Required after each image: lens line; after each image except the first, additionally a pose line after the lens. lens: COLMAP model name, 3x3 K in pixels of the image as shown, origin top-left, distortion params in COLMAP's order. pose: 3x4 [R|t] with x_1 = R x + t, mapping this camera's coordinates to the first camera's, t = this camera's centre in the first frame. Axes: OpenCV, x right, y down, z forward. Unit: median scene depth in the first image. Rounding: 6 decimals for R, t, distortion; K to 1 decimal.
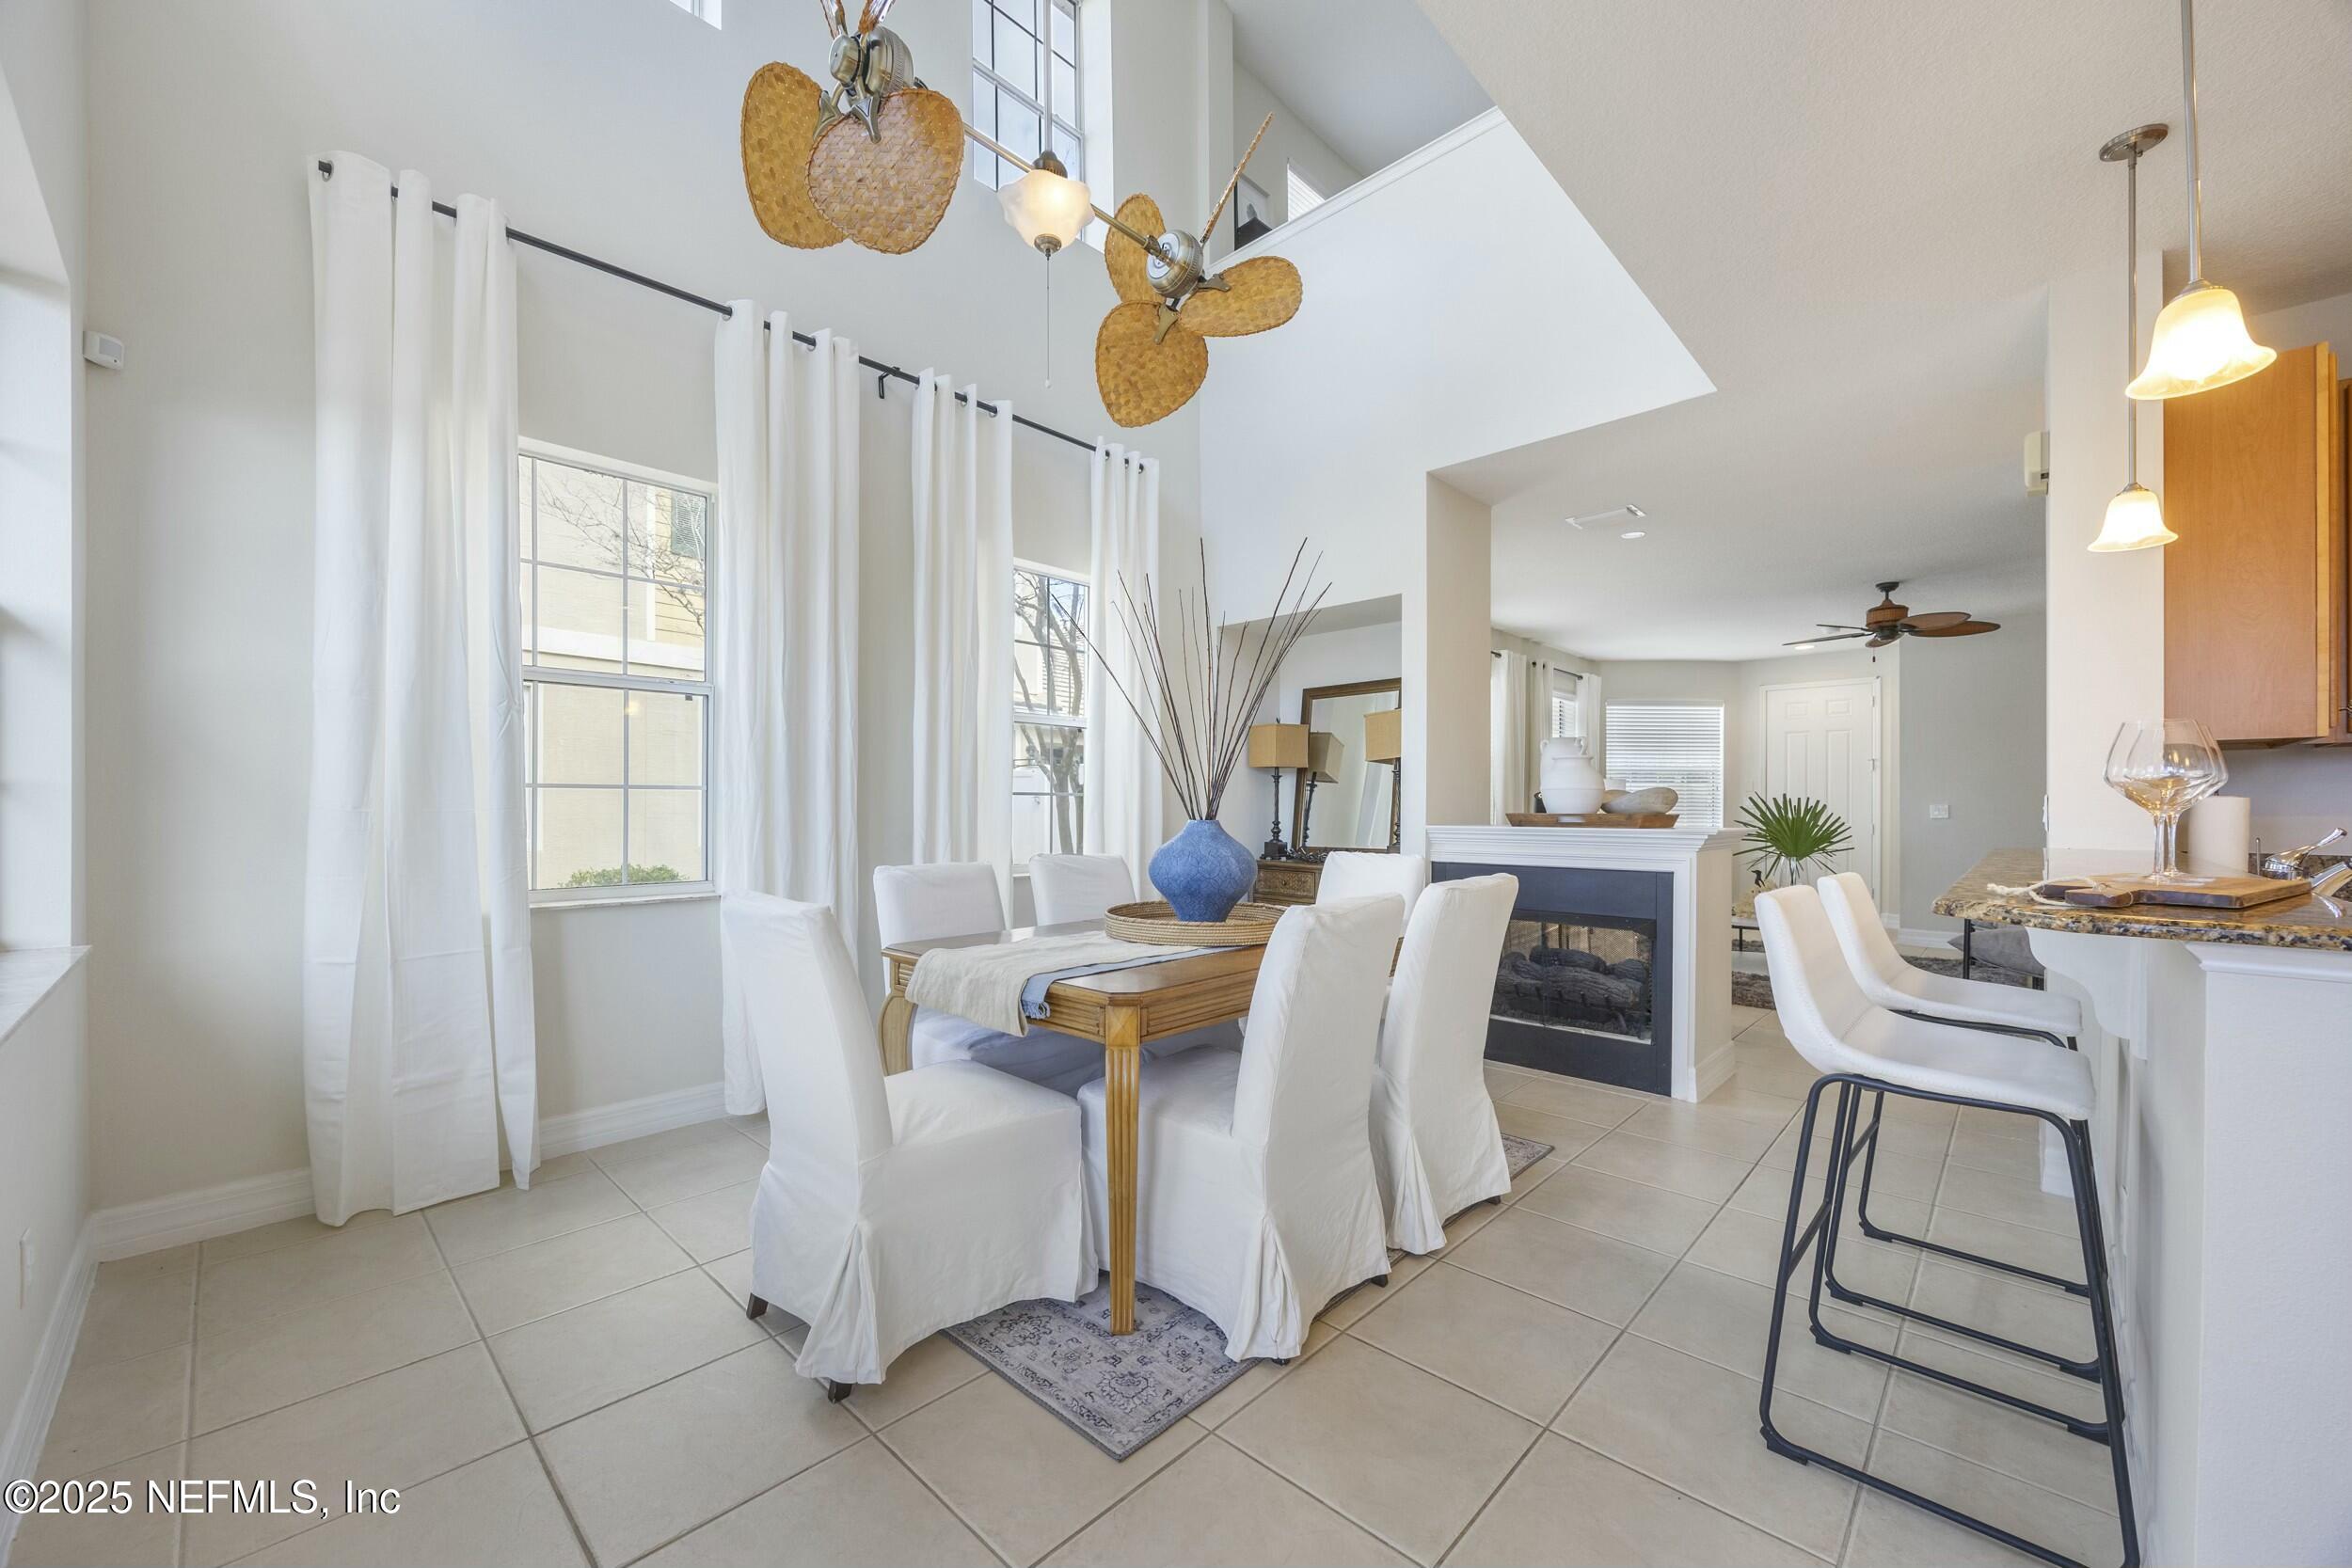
lens RADIAL K [[904.2, 0, 1150.4], [0, 904.2, 805.5], [0, 0, 1]] dist [-0.001252, 0.000904]
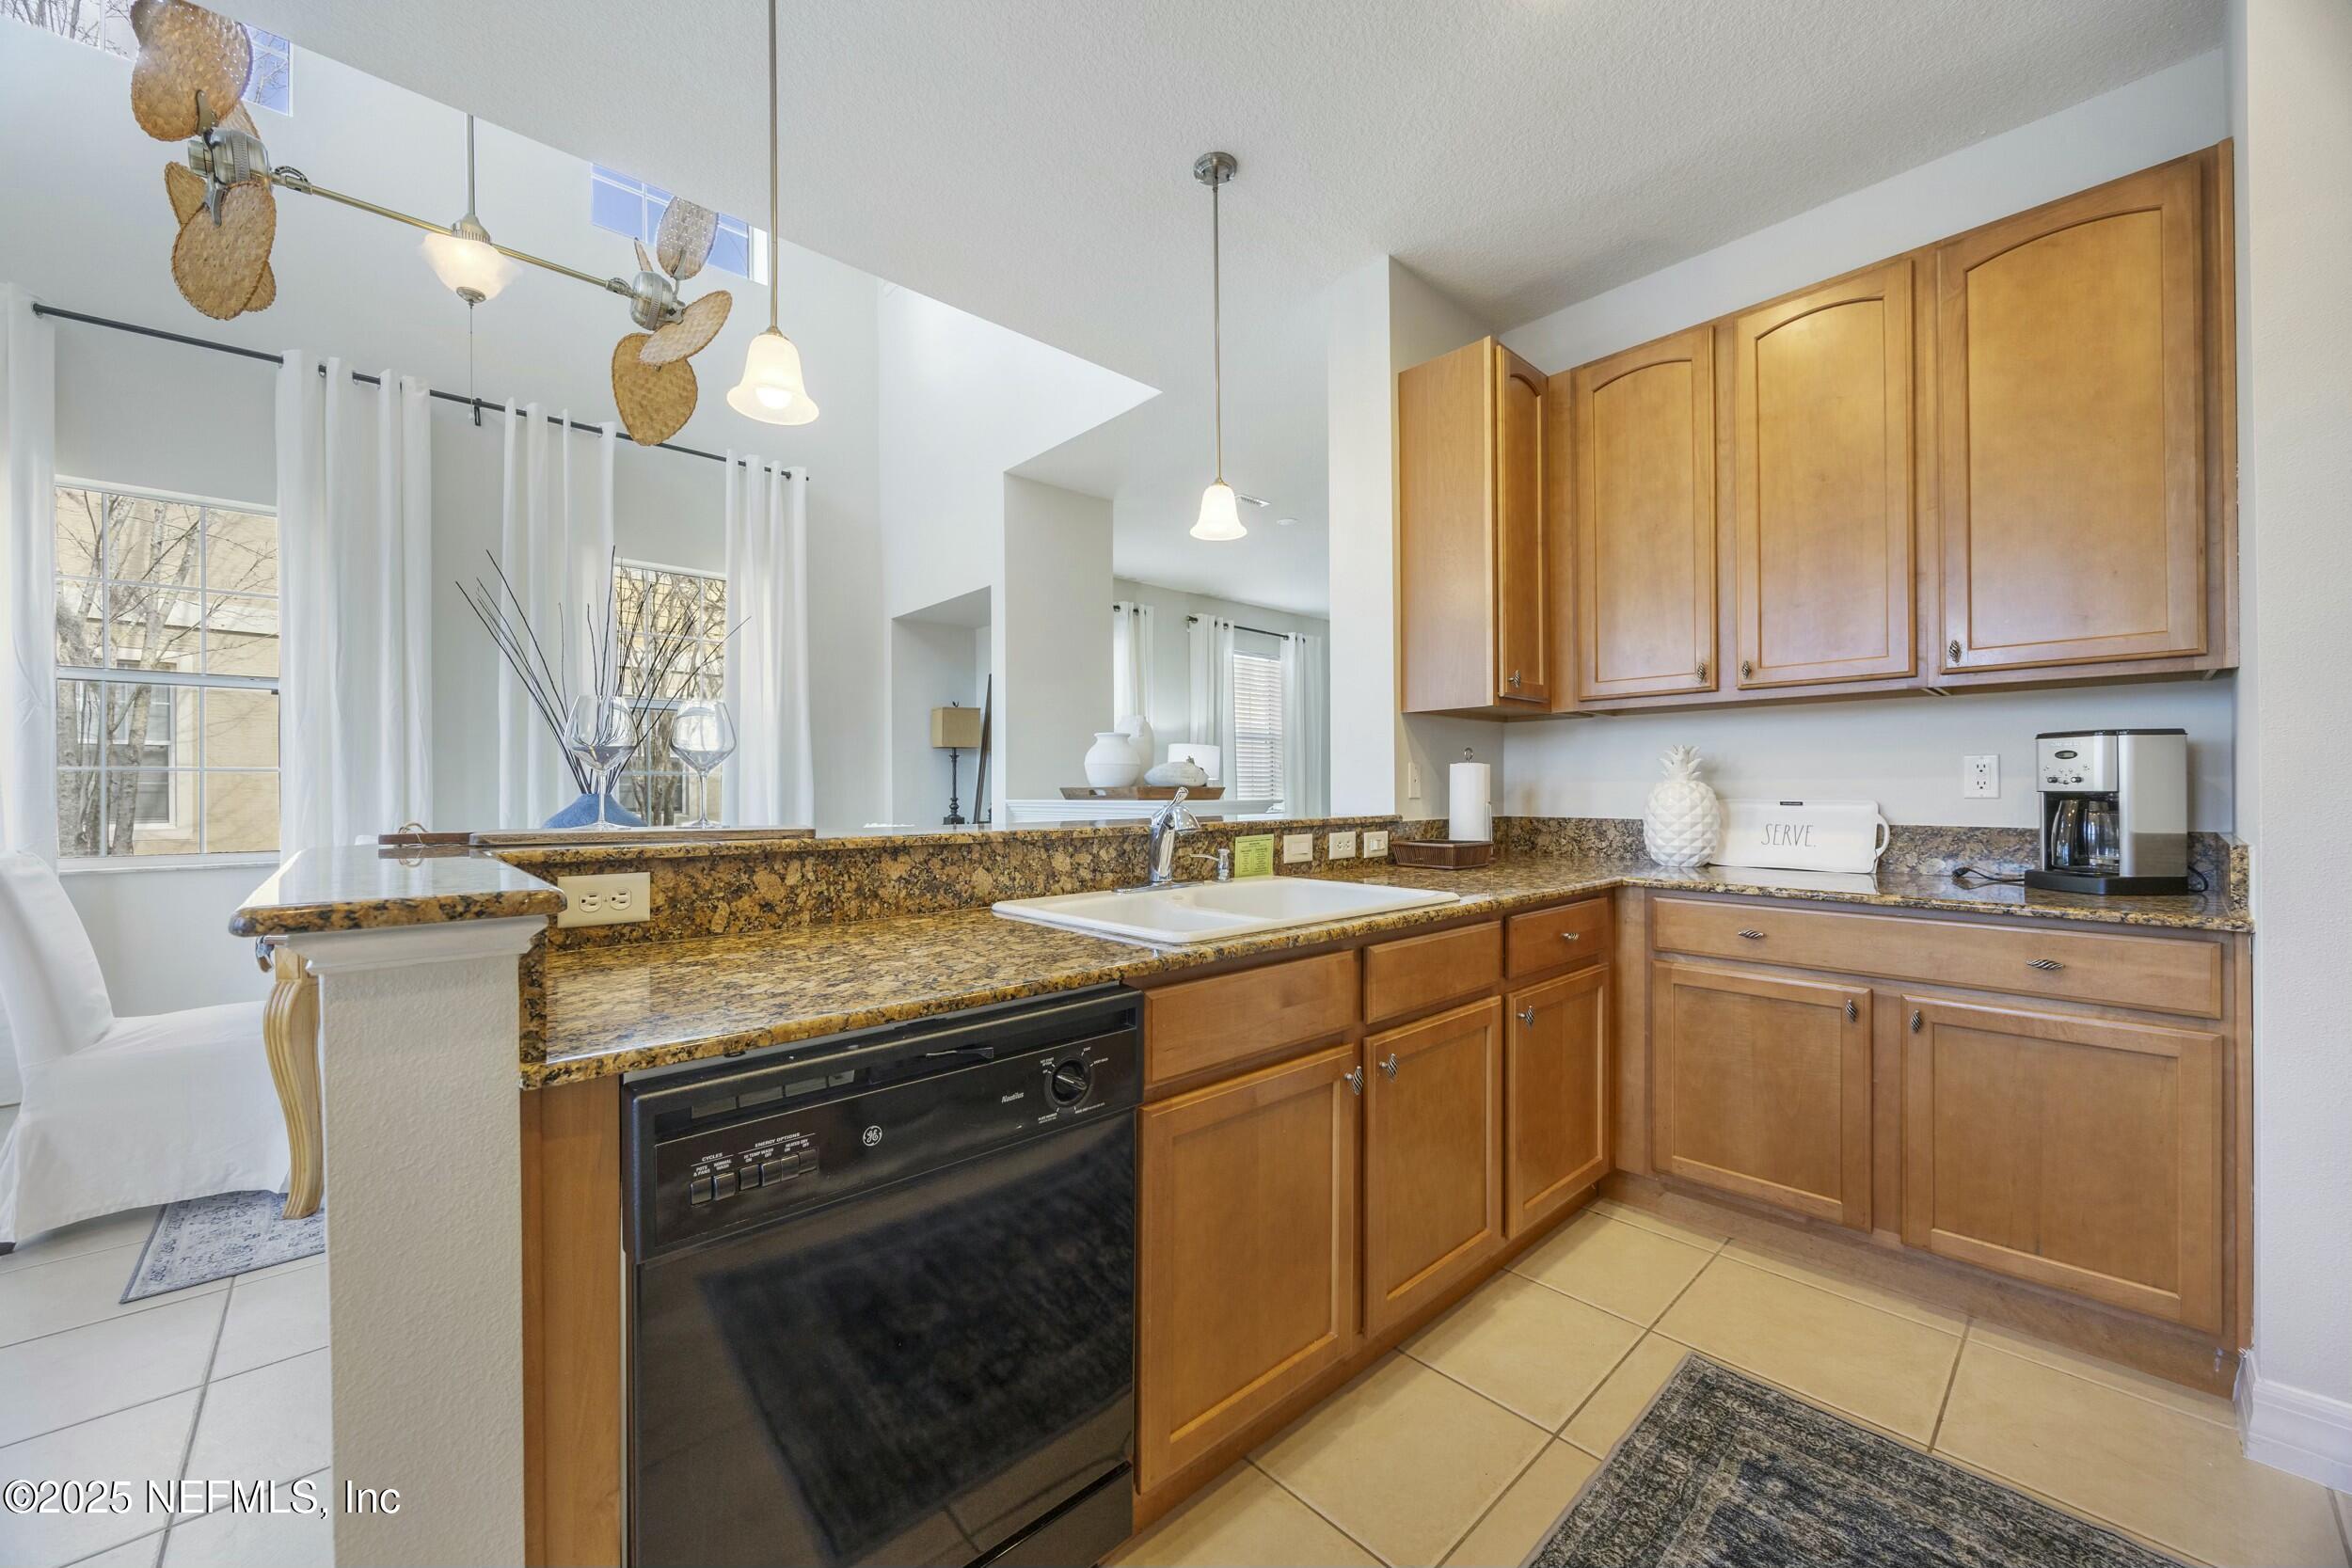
lens RADIAL K [[904.2, 0, 1190.7], [0, 904.2, 785.2], [0, 0, 1]] dist [-0.001252, 0.000904]
pose [[0.997135, -0.007735, -0.075252, 0.779258], [0.007286, 0.999954, -0.006244, 0.016752], [0.075297, 0.005678, 0.997145, -0.067555]]
